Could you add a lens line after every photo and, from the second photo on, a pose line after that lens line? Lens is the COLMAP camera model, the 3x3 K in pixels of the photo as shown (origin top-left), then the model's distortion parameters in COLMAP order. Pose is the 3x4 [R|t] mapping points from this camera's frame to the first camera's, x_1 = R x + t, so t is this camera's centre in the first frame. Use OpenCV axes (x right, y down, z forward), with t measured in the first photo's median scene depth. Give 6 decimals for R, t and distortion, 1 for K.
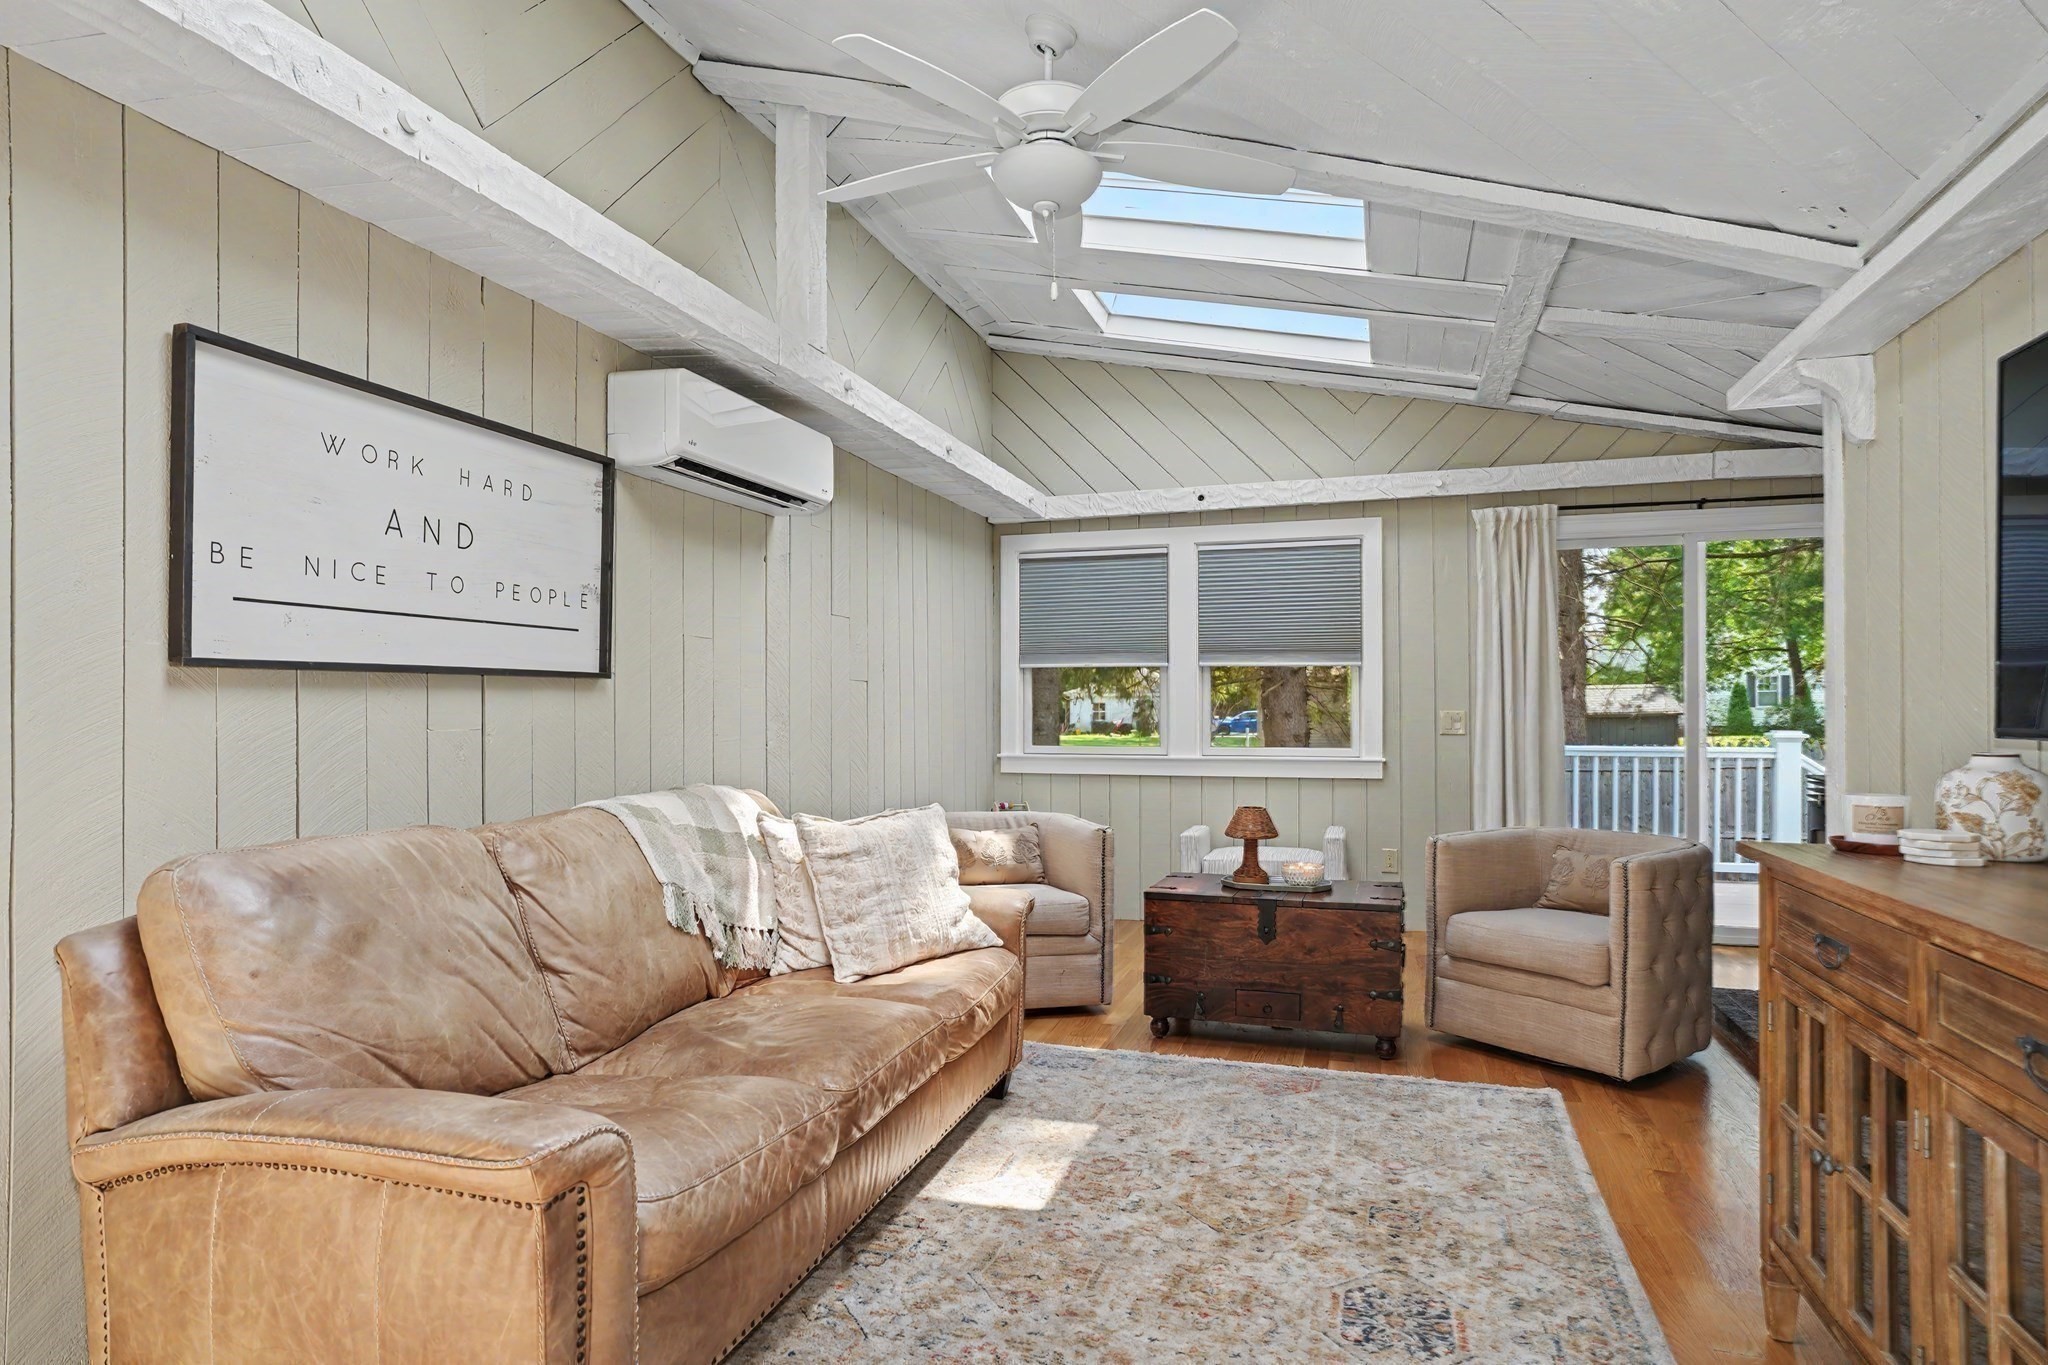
lens RADIAL K [[1135.5, 0, 1043.7], [0, 1135.5, 688.6], [0, 0, 1]] dist [-0.054873, 0.042513]
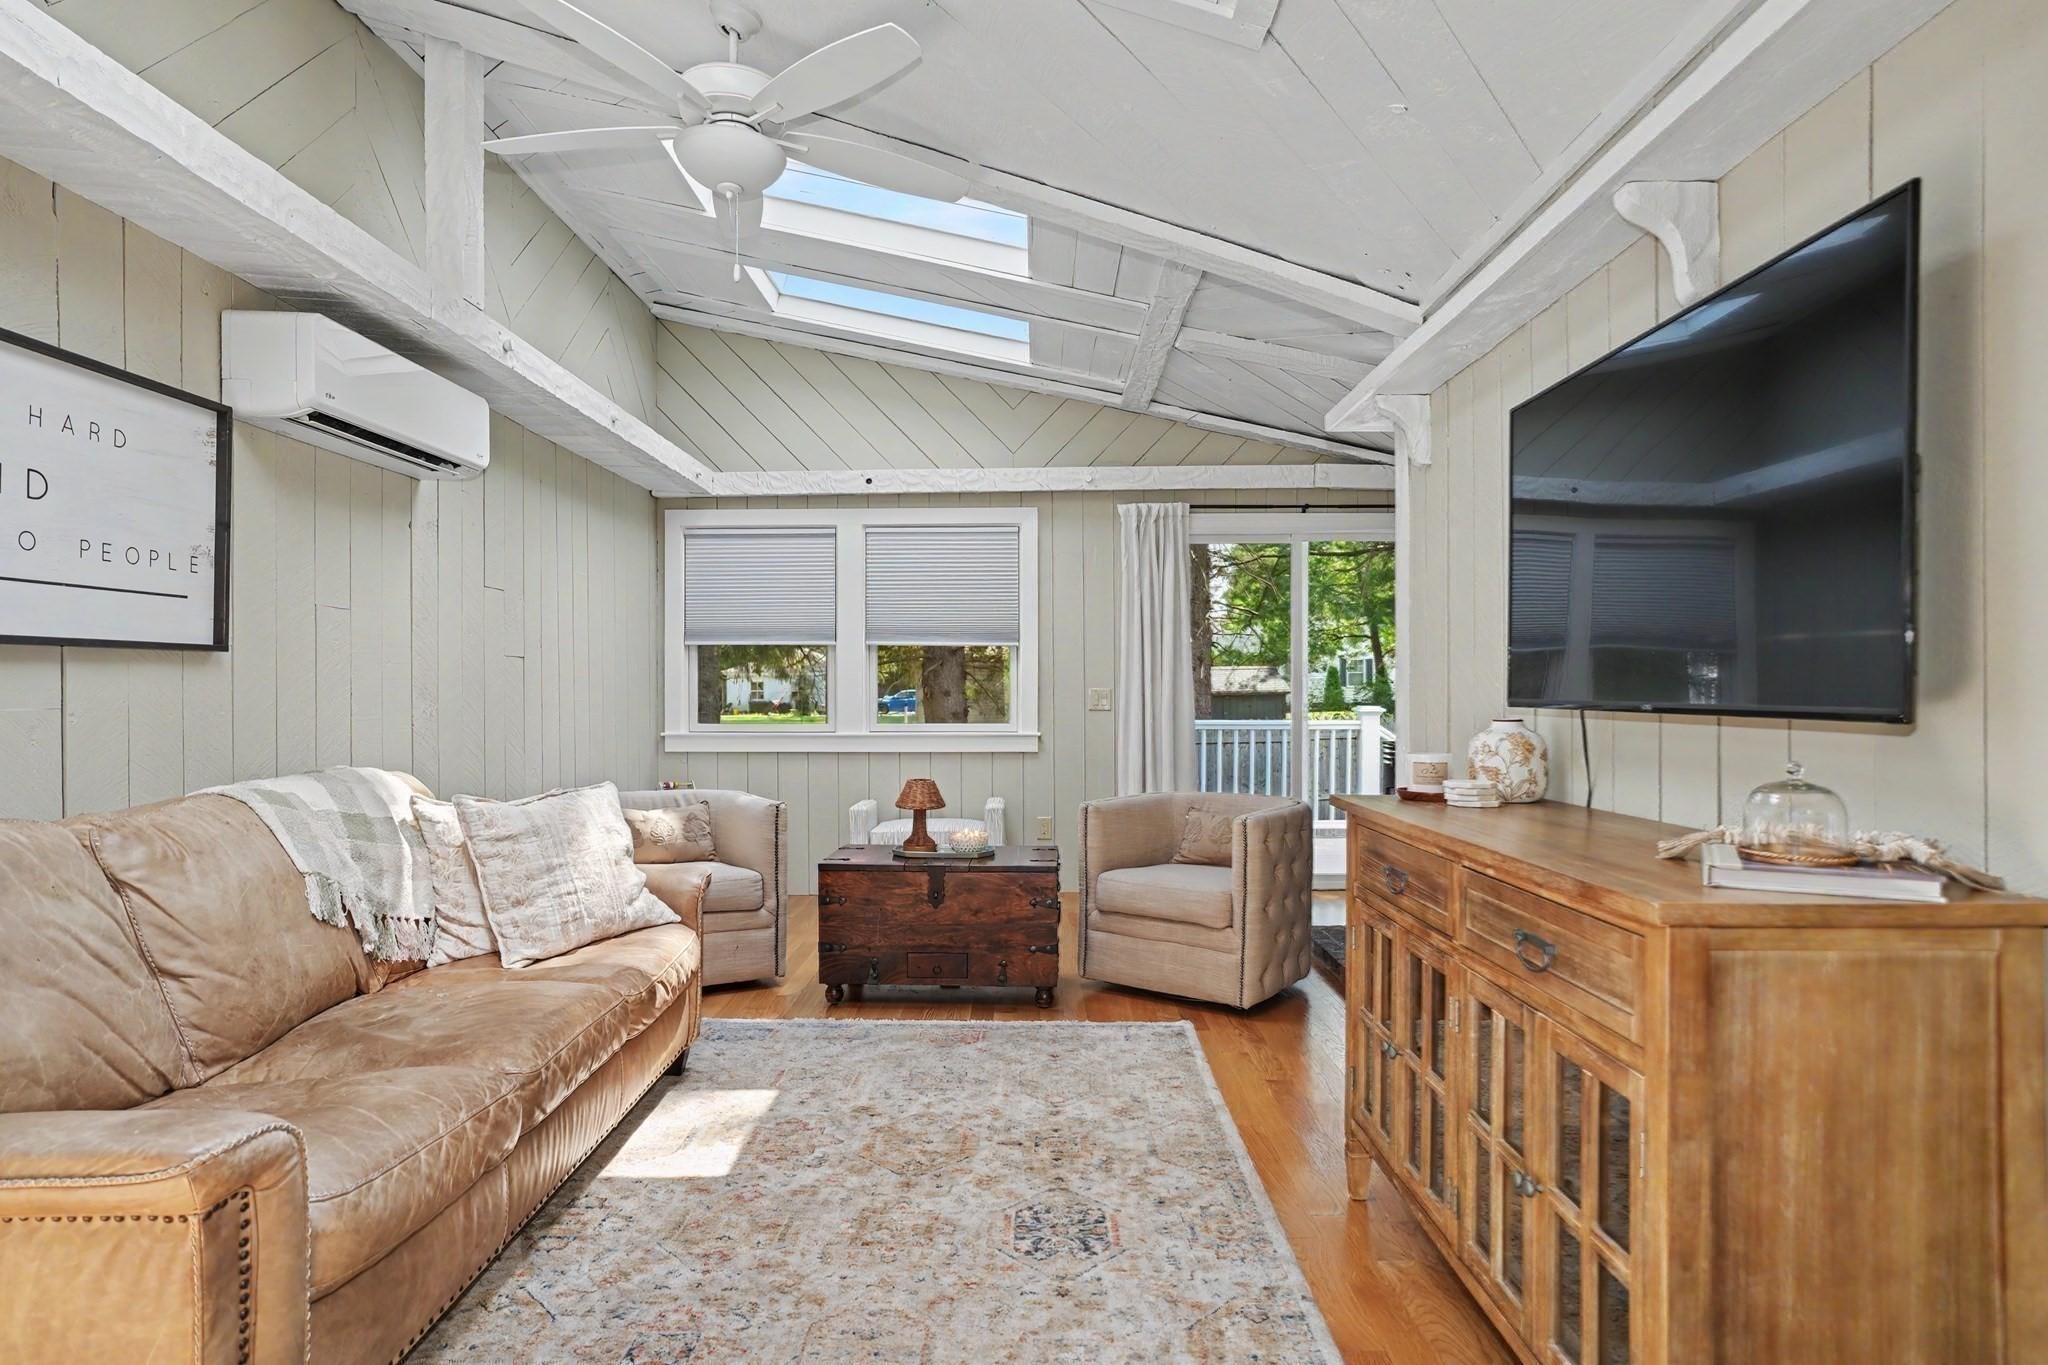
lens RADIAL K [[1194.4, 0, 1053.6], [0, 1194.4, 679.4], [0, 0, 1]] dist [-0.064546, 0.055146]
pose [[0.948000, 0.001413, 0.318267, -0.062766], [-0.003382, 0.999978, 0.005635, 0.006382], [-0.318252, -0.006418, 0.947984, -0.105967]]
